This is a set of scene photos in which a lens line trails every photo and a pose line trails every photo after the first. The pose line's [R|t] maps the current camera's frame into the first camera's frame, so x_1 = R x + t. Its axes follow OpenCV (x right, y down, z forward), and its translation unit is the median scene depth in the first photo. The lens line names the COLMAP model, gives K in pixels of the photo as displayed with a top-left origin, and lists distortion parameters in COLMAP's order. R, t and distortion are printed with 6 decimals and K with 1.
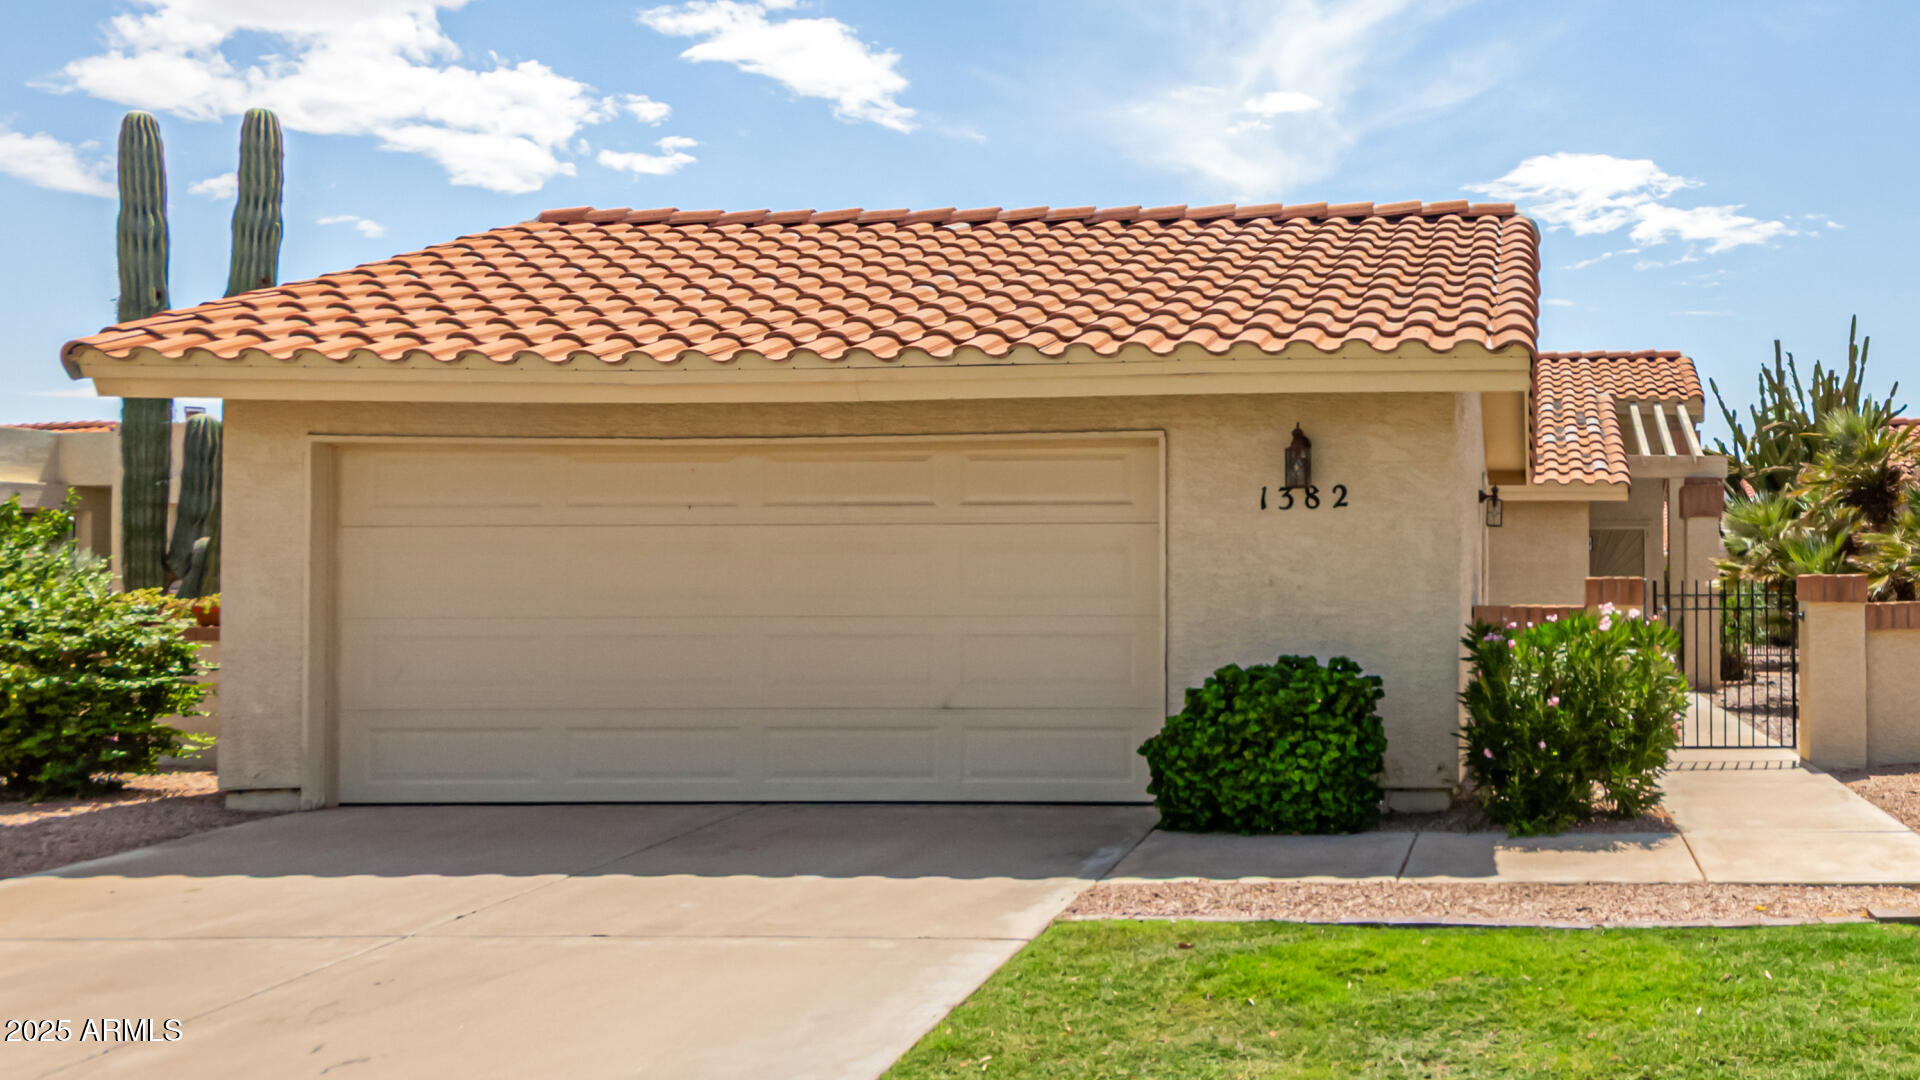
lens RADIAL K [[1554.7, 0, 964.6], [0, 1554.7, 553.7], [0, 0, 1]] dist [-0.002523, 0.000125]
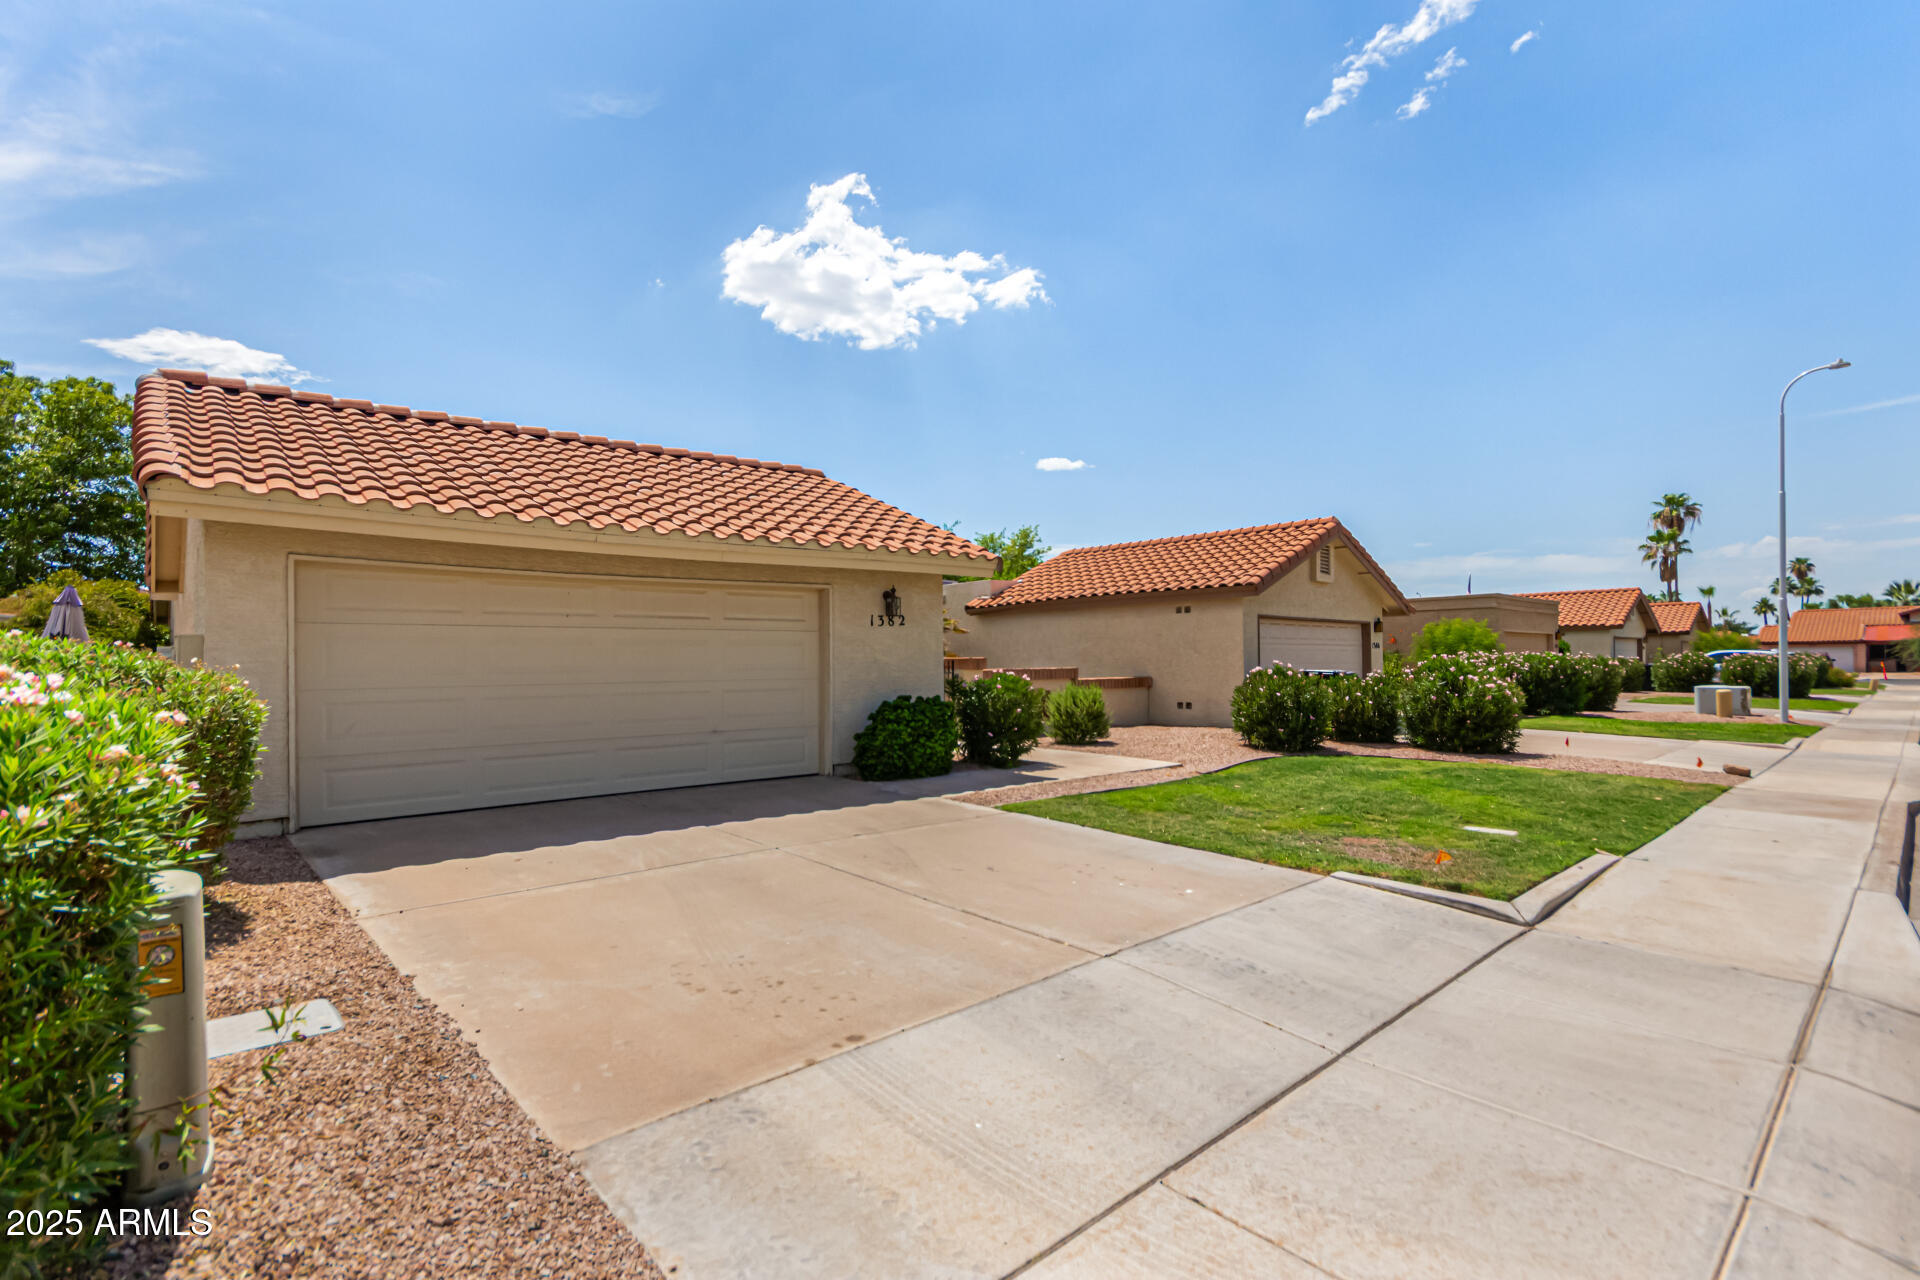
lens RADIAL K [[903.5, 0, 960.8], [0, 903.5, 645.5], [0, 0, 1]] dist [0.001481, 0.002706]
pose [[0.746981, 0.007734, 0.664801, -0.494454], [-0.005157, 0.999970, -0.005839, 0.004017], [-0.664826, 0.000933, 0.746998, 0.028086]]
